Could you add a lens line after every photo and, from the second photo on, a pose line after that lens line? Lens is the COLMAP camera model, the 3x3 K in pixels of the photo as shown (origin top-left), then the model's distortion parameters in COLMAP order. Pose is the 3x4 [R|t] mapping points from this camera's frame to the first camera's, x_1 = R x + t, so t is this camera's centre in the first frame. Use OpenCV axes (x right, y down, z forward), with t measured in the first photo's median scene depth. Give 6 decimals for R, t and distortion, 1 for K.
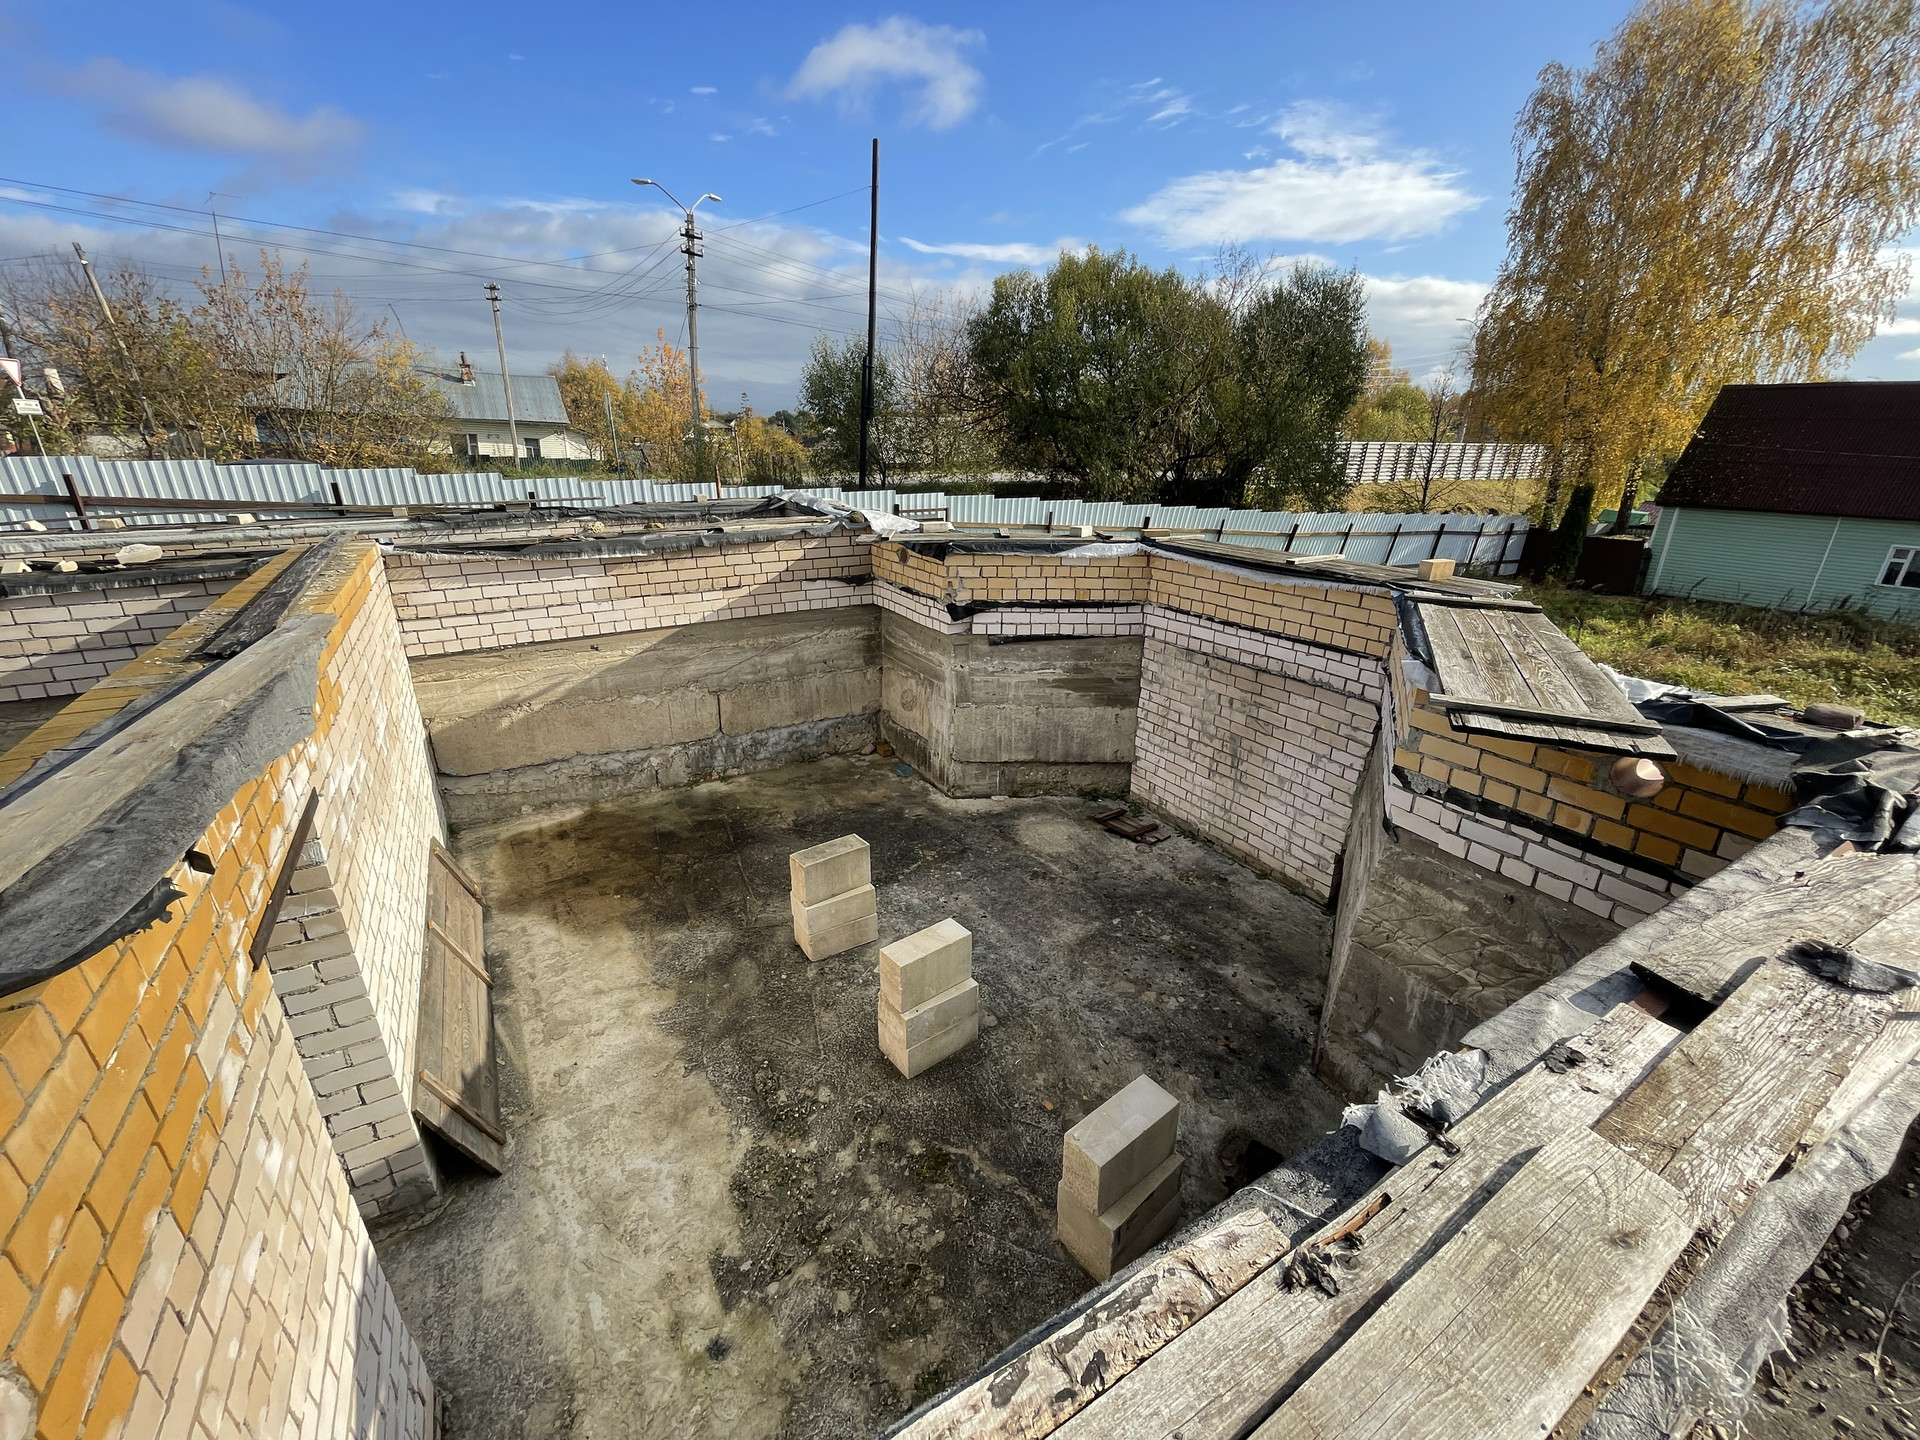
lens RADIAL K [[776.7, 0, 963.1], [0, 776.7, 718.1], [0, 0, 1]] dist [-0.002847, -0.000361]
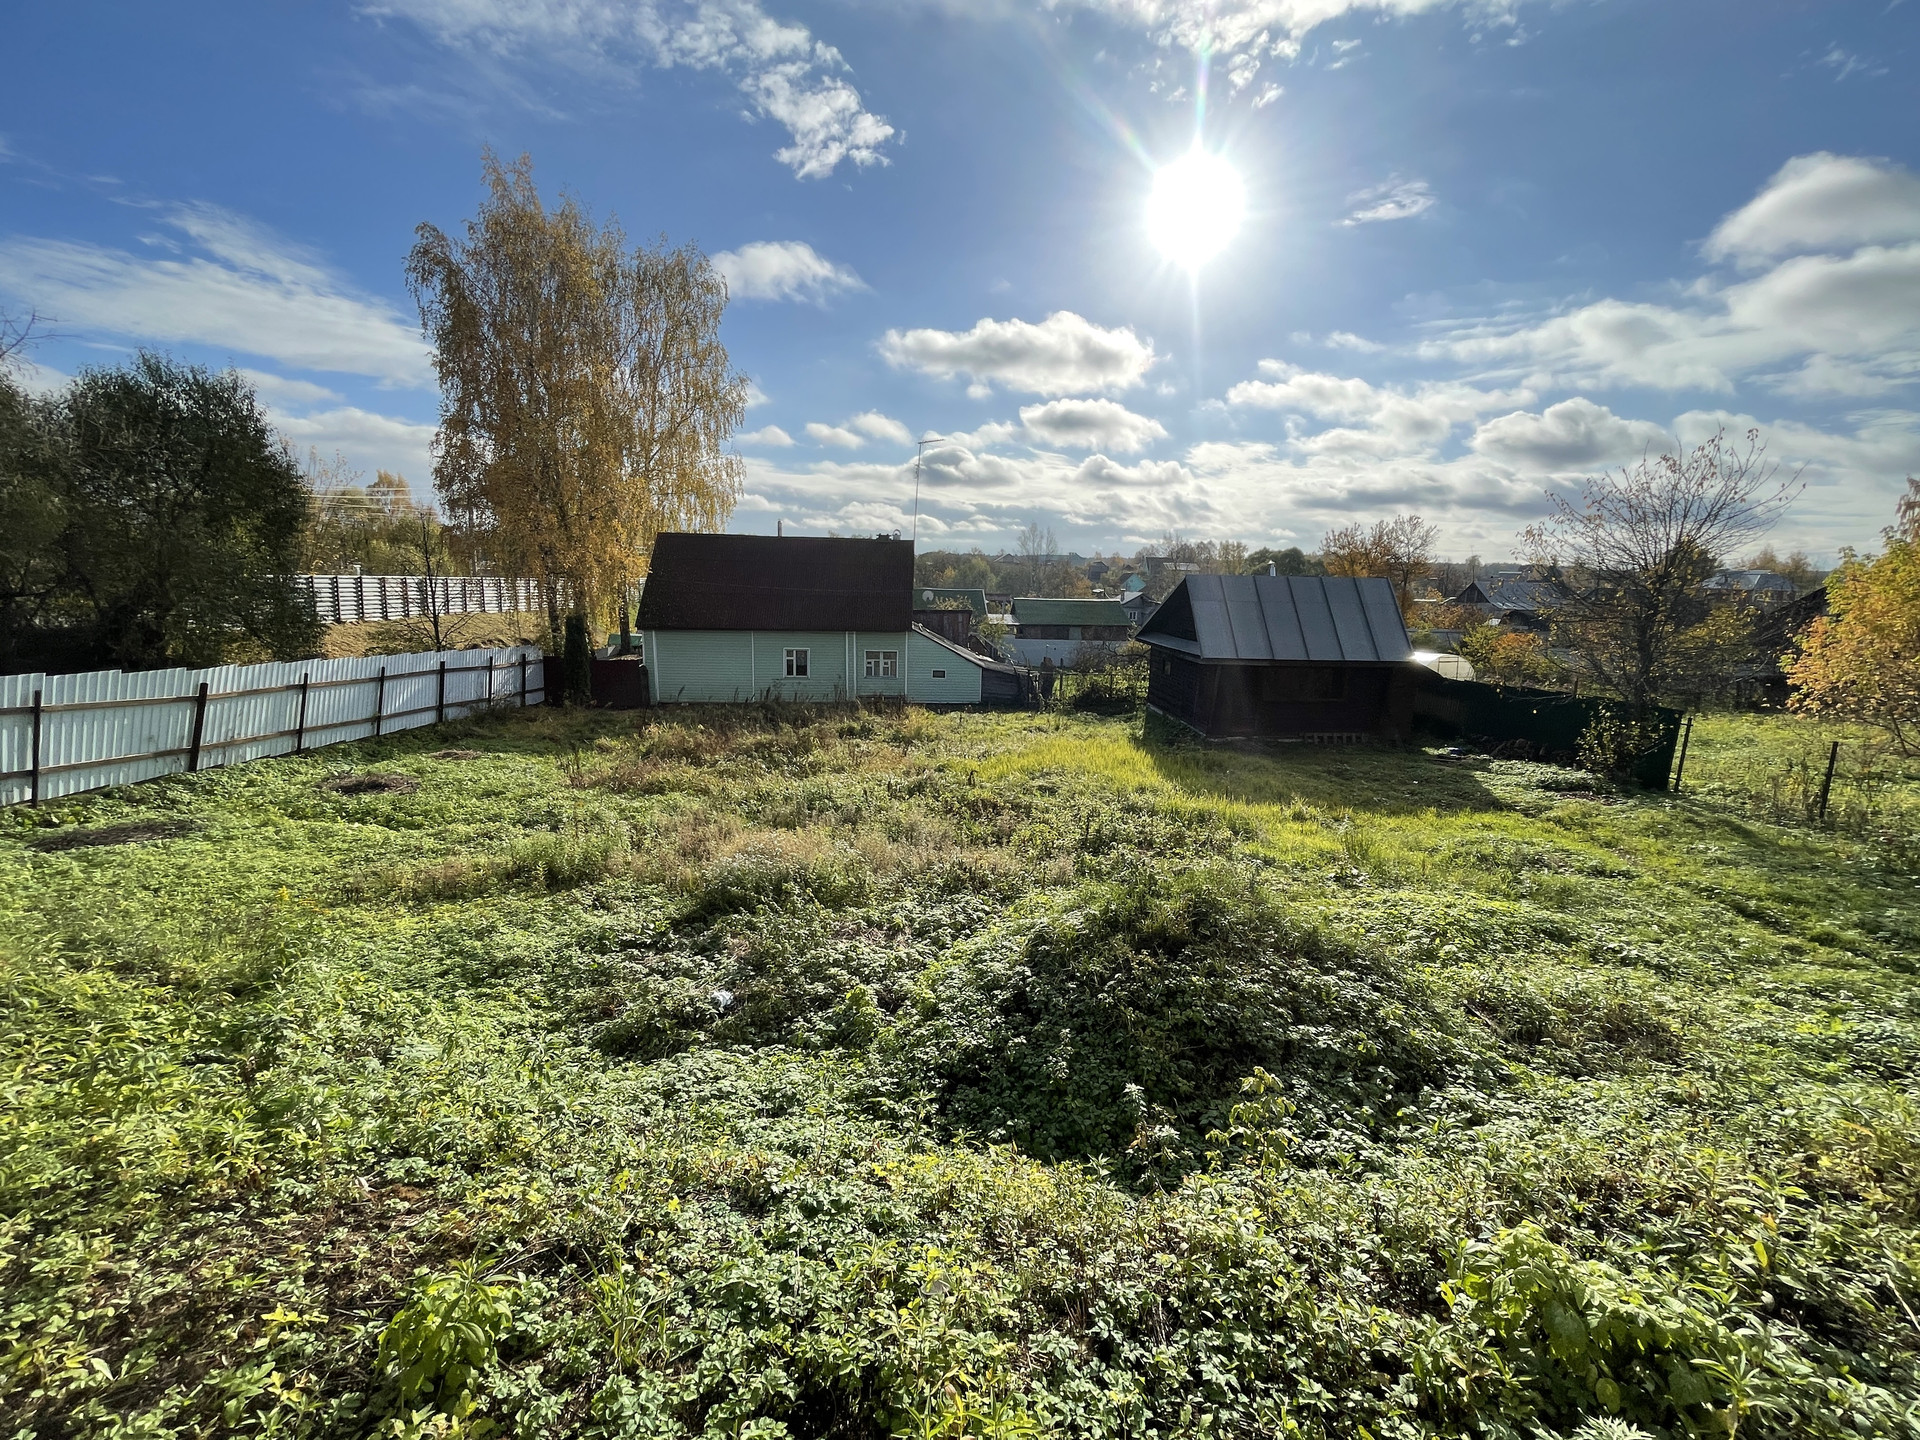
lens RADIAL K [[776.7, 0, 953.2], [0, 776.7, 714.1], [0, 0, 1]] dist [-0.002847, -0.000361]
pose [[0.498761, -0.146159, 0.854327, 0.165970], [0.288114, 0.957586, -0.004378, -0.018306], [-0.817452, 0.248327, 0.519718, 0.064087]]
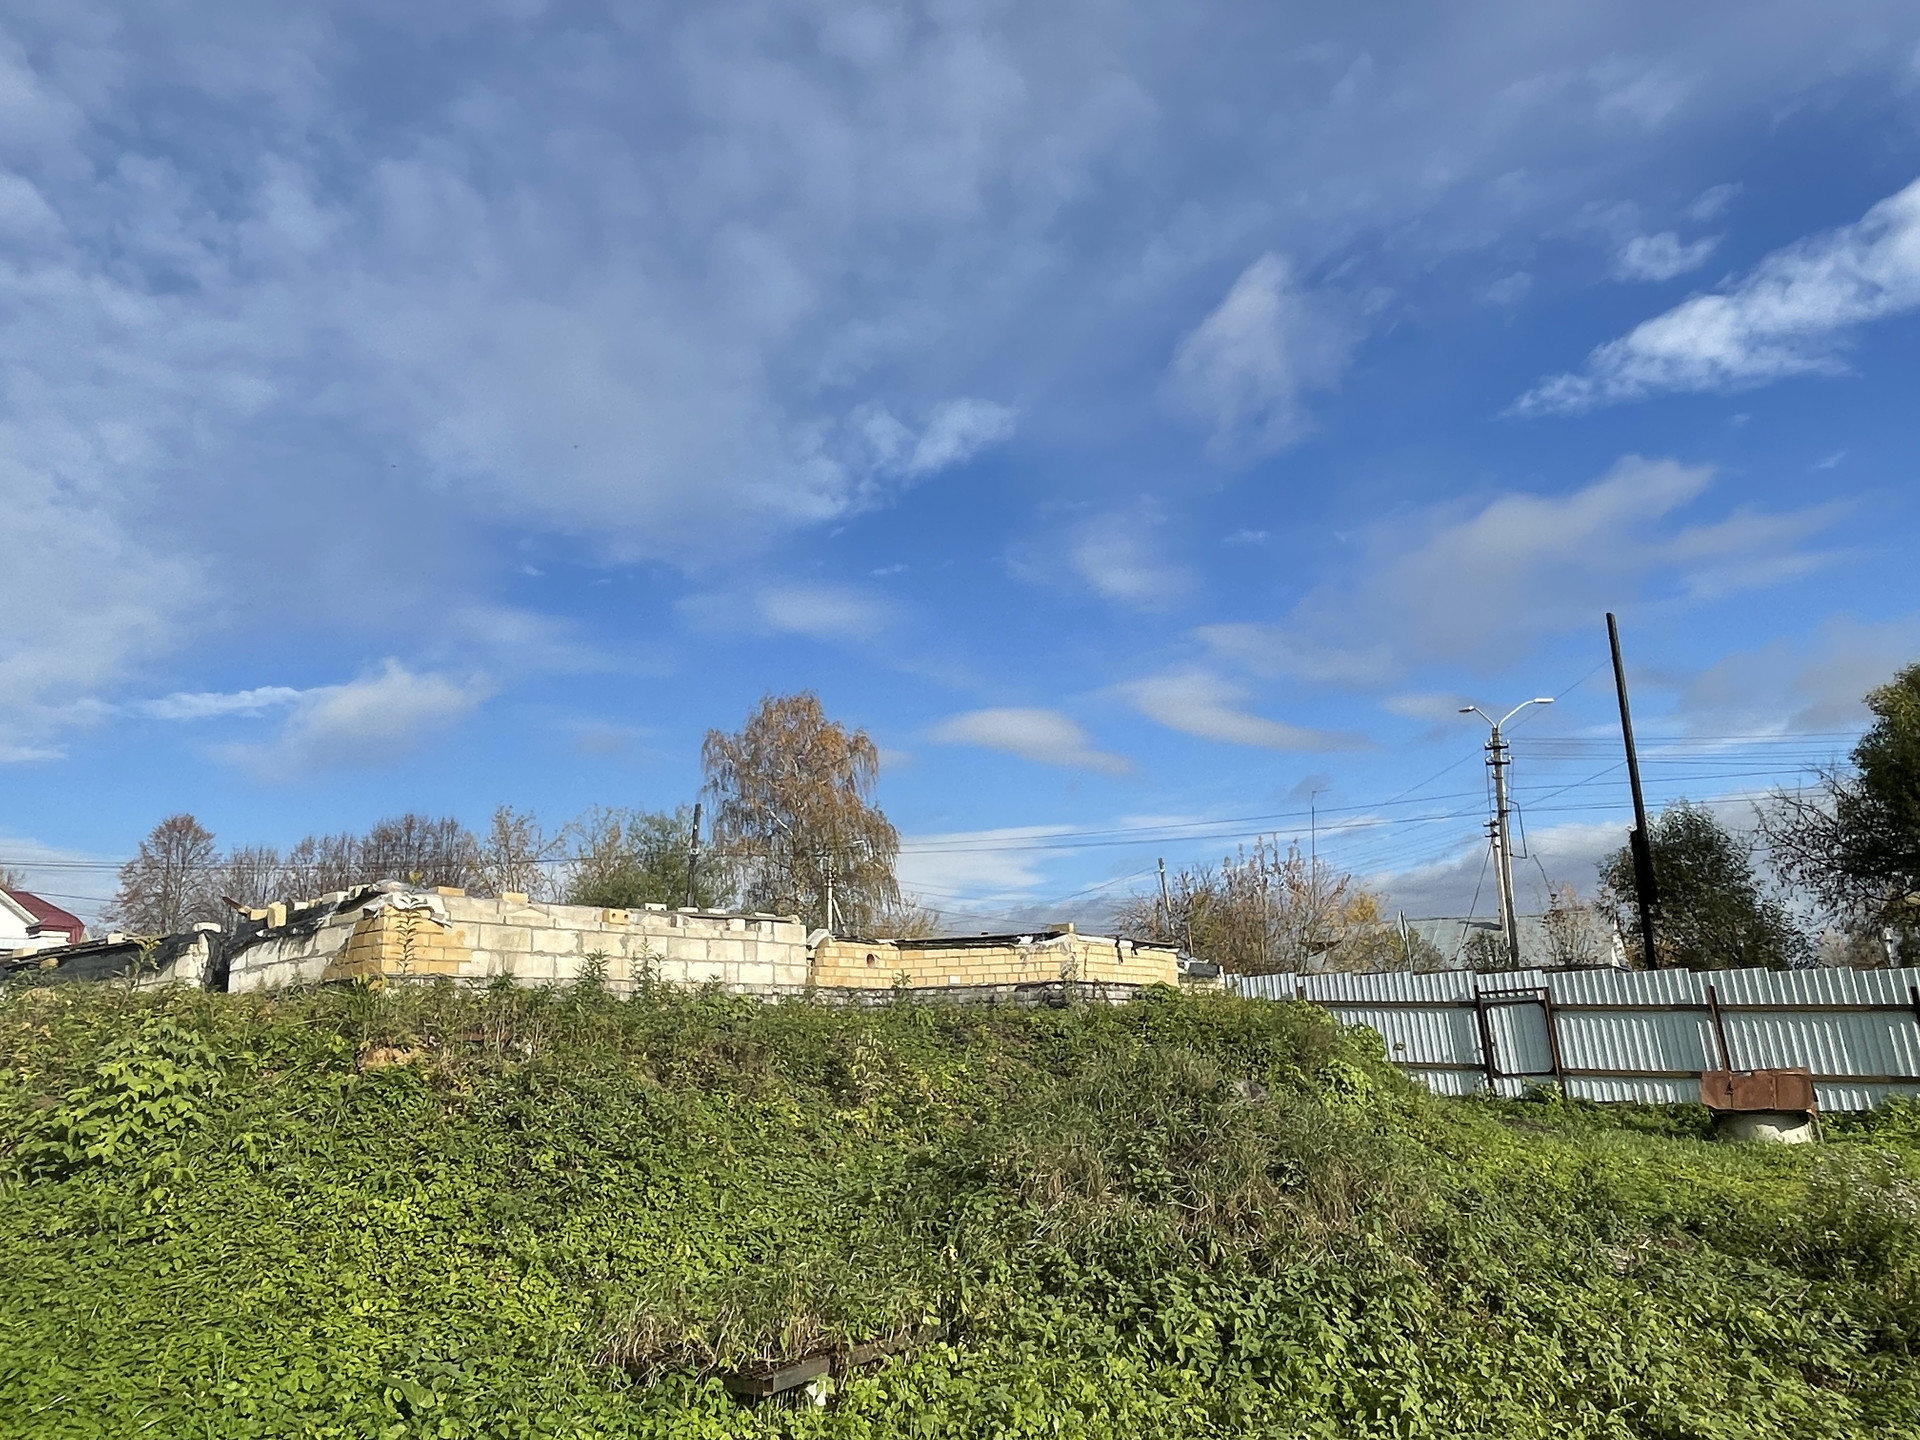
lens RADIAL K [[1311.5, 0, 962.0], [0, 1311.5, 716.4], [0, 0, 1]] dist [-0.011627, 0.022210]
pose [[0.421222, -0.258703, -0.869278, 0.841246], [-0.265227, 0.881420, -0.390836, 0.159622], [0.867310, 0.395185, 0.302659, -0.078610]]
